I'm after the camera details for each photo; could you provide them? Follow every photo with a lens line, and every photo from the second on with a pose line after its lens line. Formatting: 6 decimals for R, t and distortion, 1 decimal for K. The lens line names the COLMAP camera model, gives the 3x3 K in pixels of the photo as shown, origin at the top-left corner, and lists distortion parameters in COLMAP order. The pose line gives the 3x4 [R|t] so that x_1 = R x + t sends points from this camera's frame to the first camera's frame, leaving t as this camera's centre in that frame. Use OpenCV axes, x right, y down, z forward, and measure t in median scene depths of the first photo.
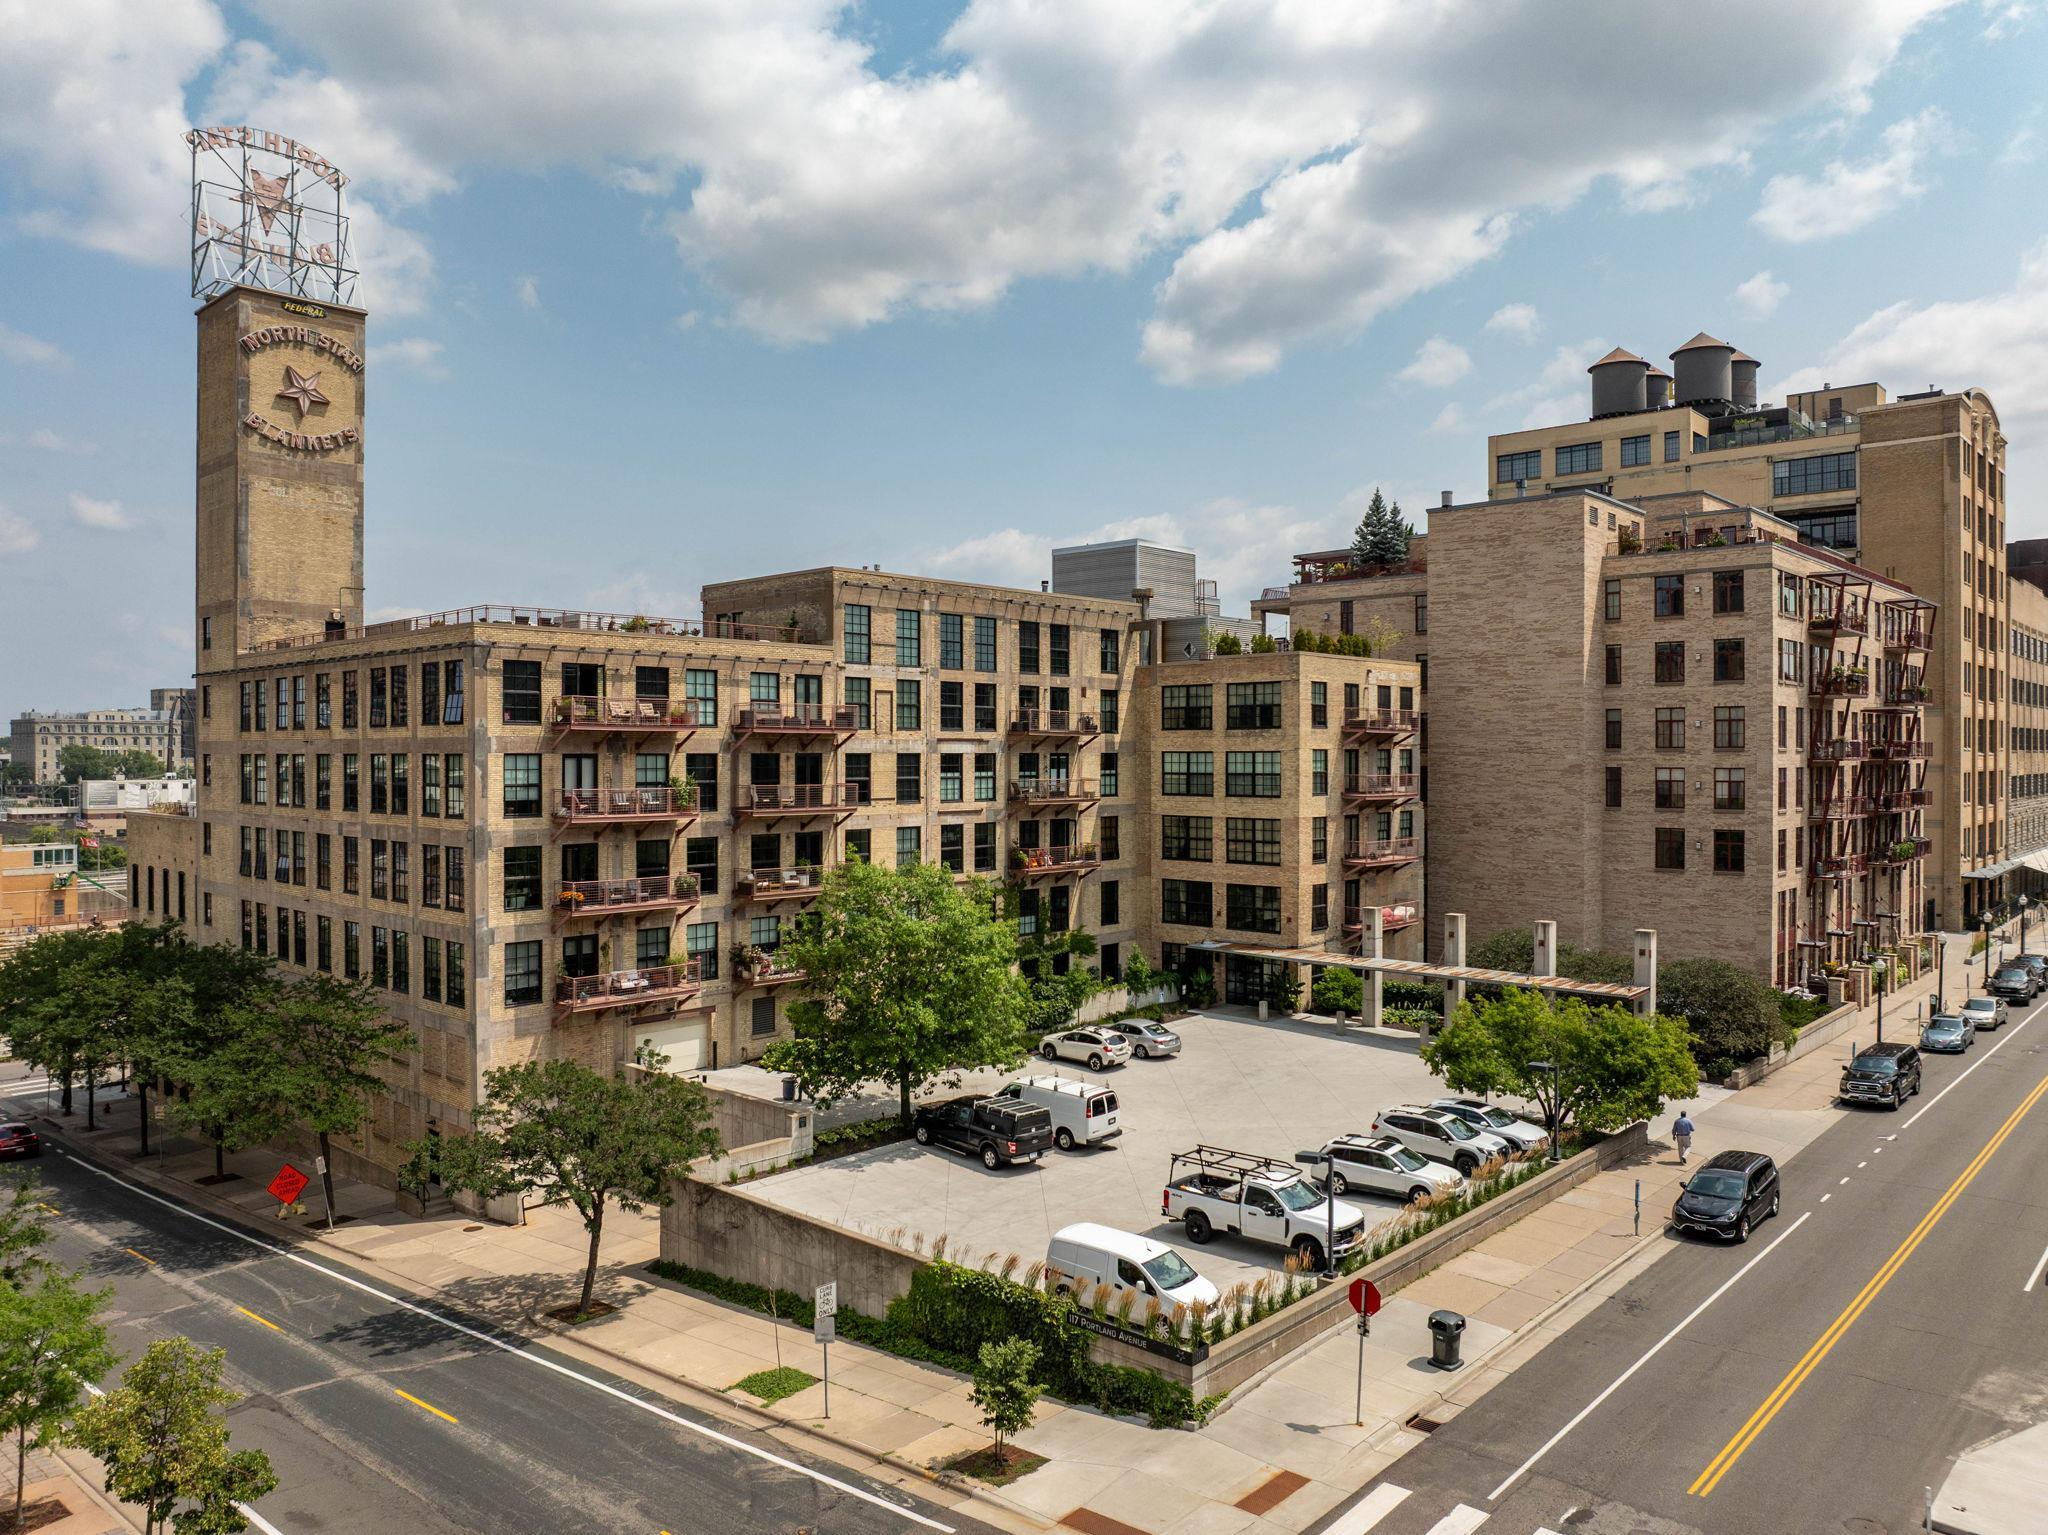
lens RADIAL K [[1442.4, 0, 1022.2], [0, 1442.4, 749.6], [0, 0, 1]] dist [-0.037891, -0.000766]
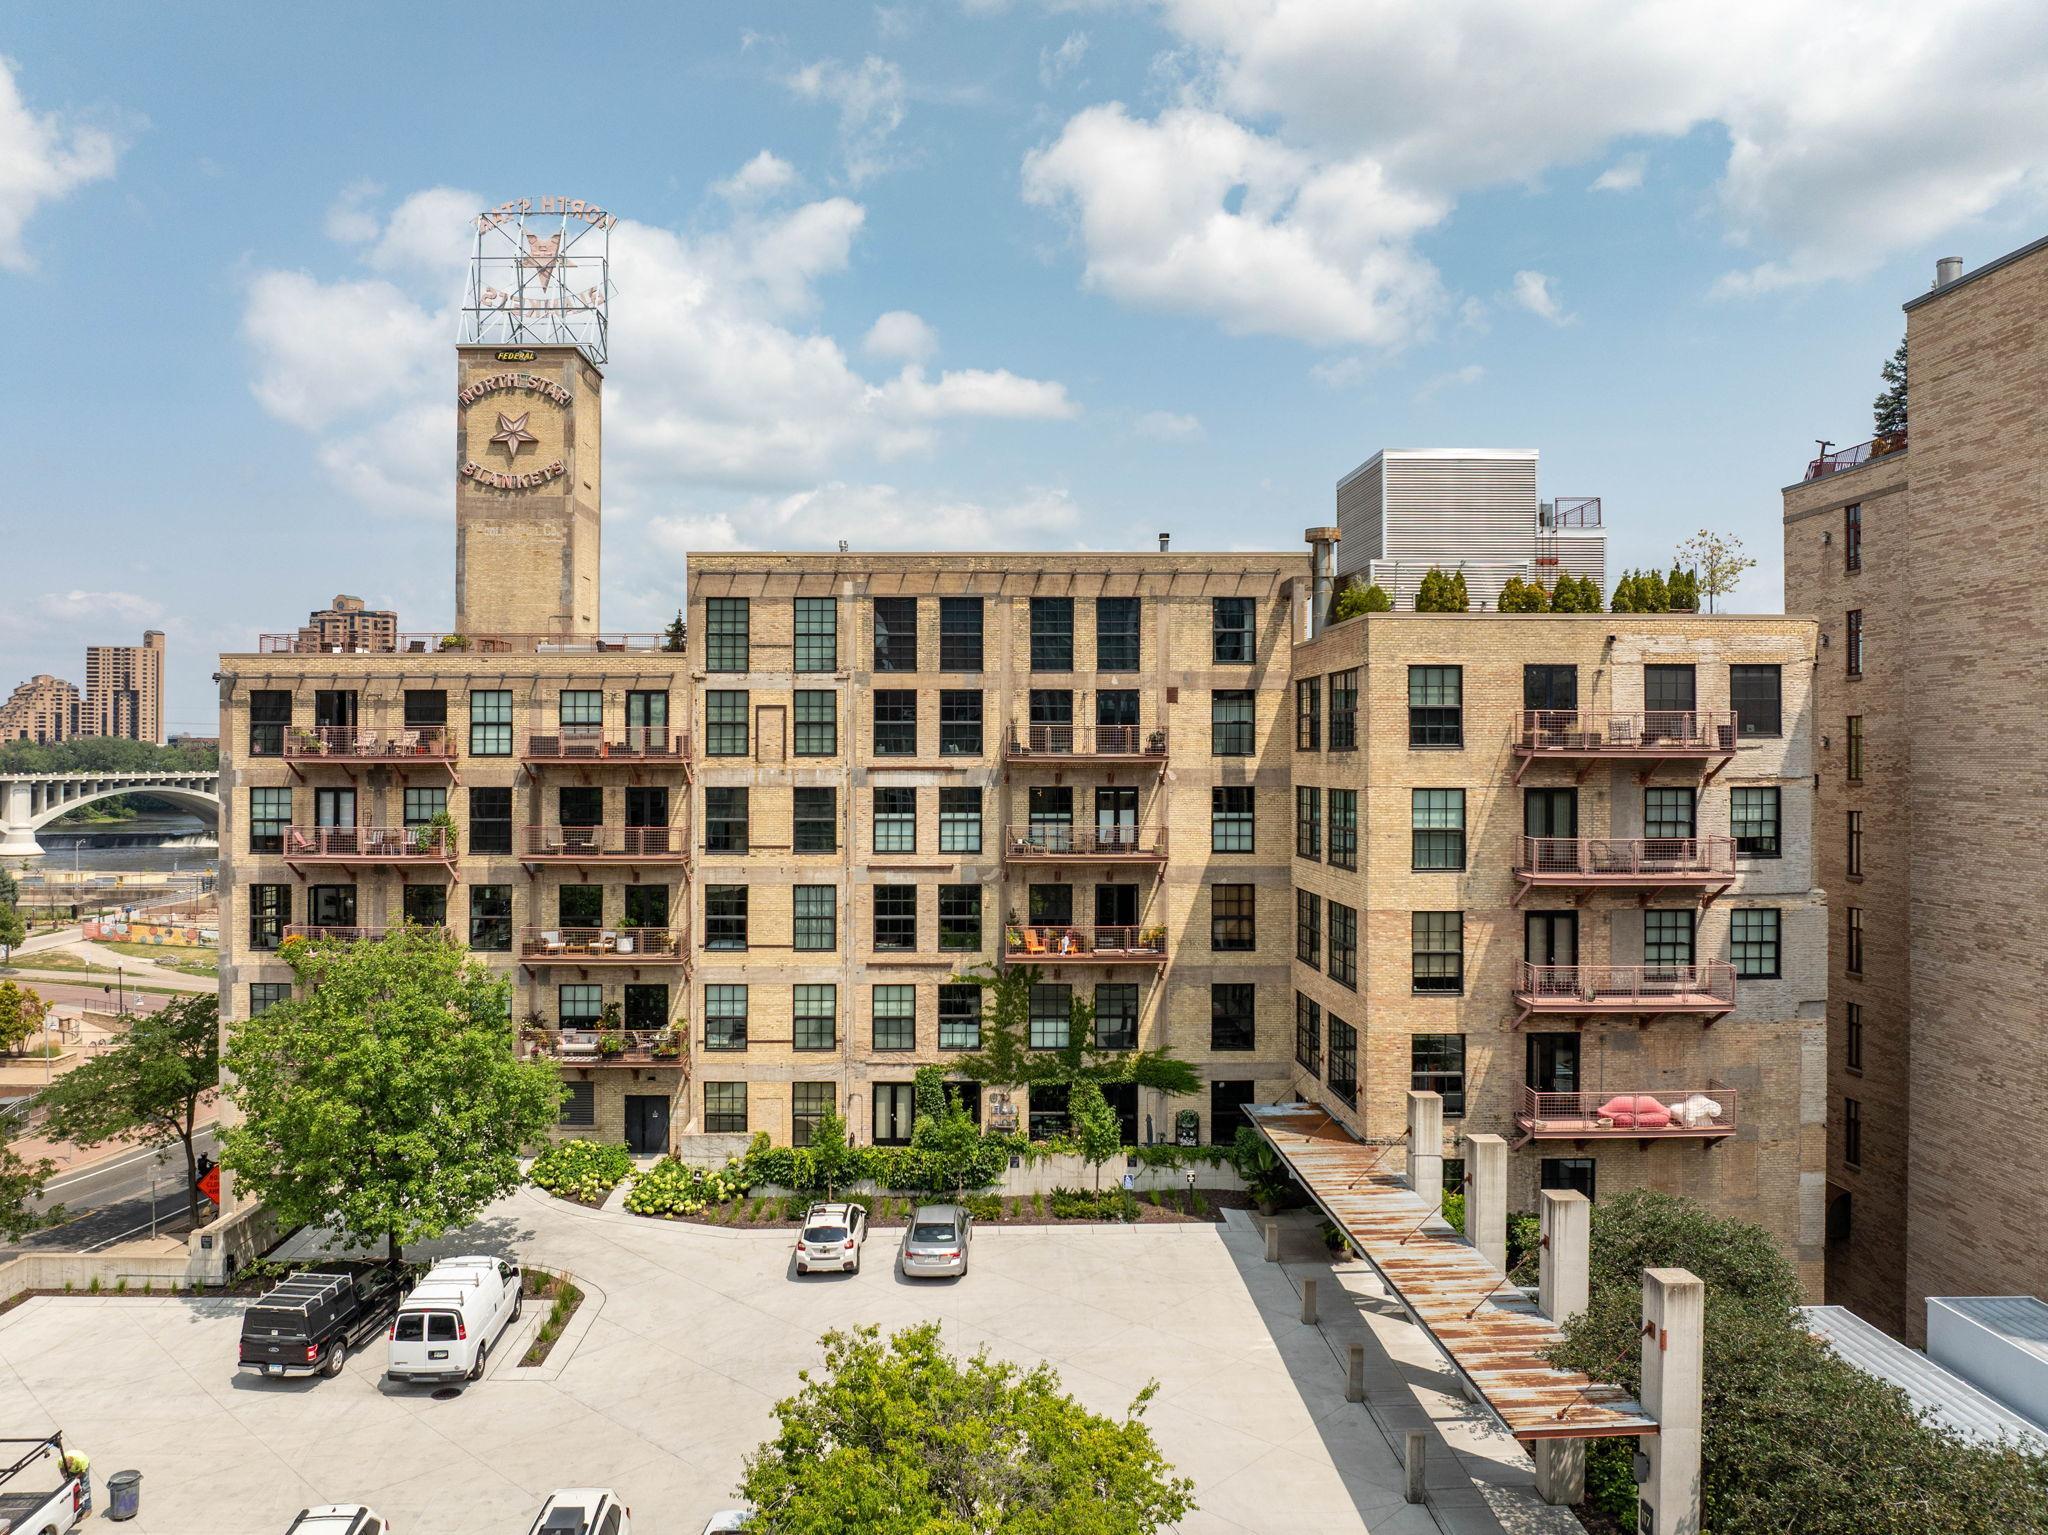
lens RADIAL K [[1462.6, 0, 957.0], [0, 1462.6, 738.4], [0, 0, 1]] dist [-0.015564, -0.031026]
pose [[0.679884, -0.008755, -0.733268, 0.522790], [0.001900, 0.999946, -0.010178, -0.014666], [0.733317, 0.005527, 0.679864, 0.521835]]
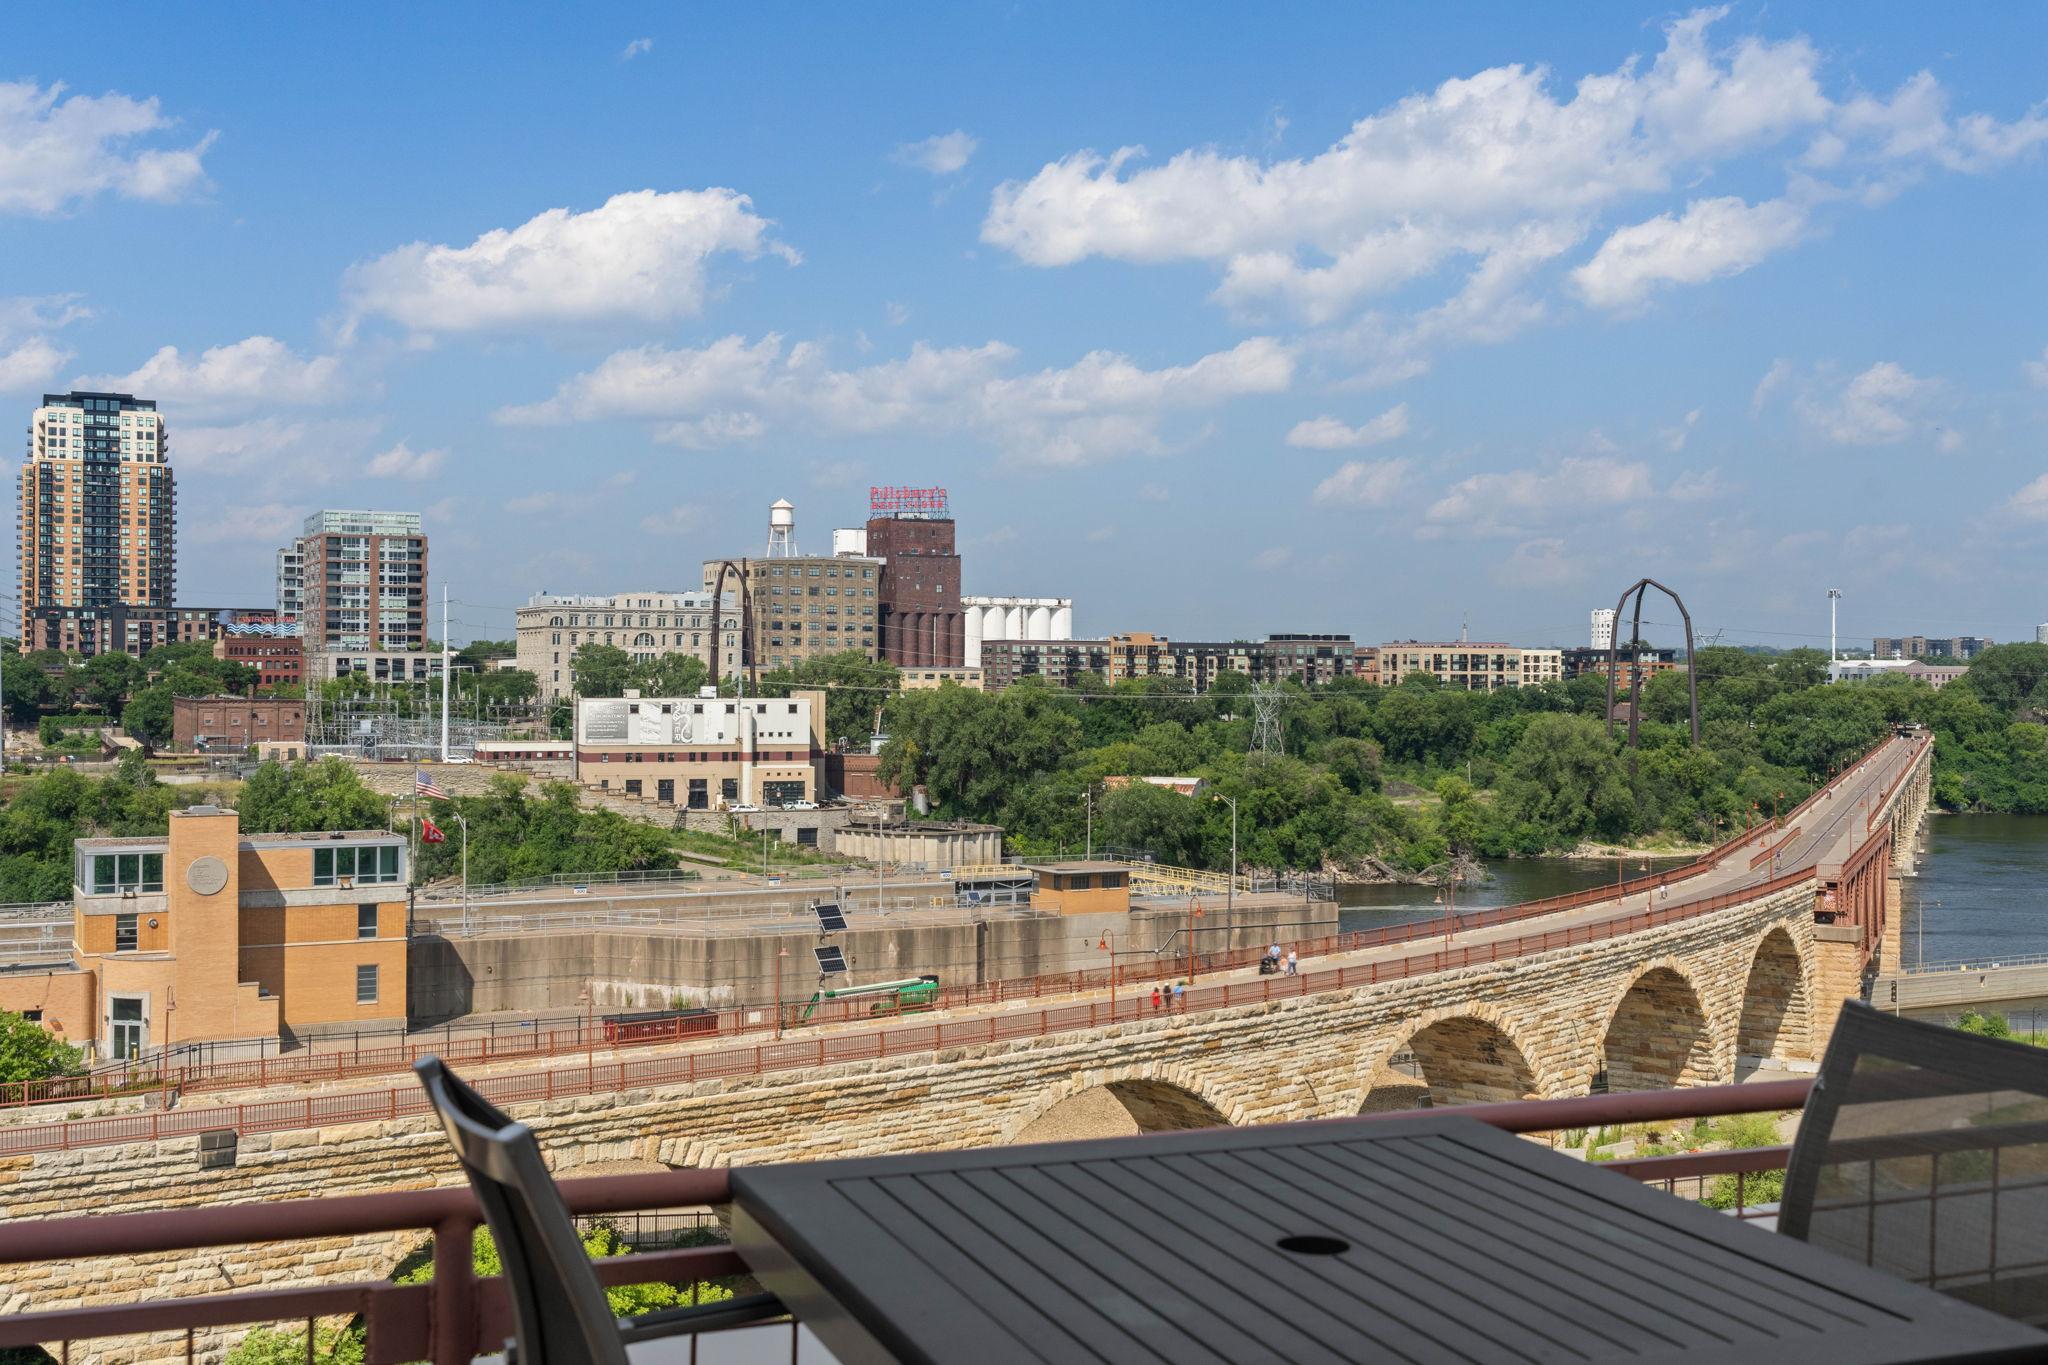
lens RADIAL K [[2198.7, 0, 1005.7], [0, 2198.7, 663.3], [0, 0, 1]] dist [0.000940, 0.056504]
pose [[0.909076, 0.003828, -0.416614, -0.615325], [-0.004330, 0.999991, -0.000262, 0.037753], [0.416609, 0.002042, 0.909084, 1.289492]]
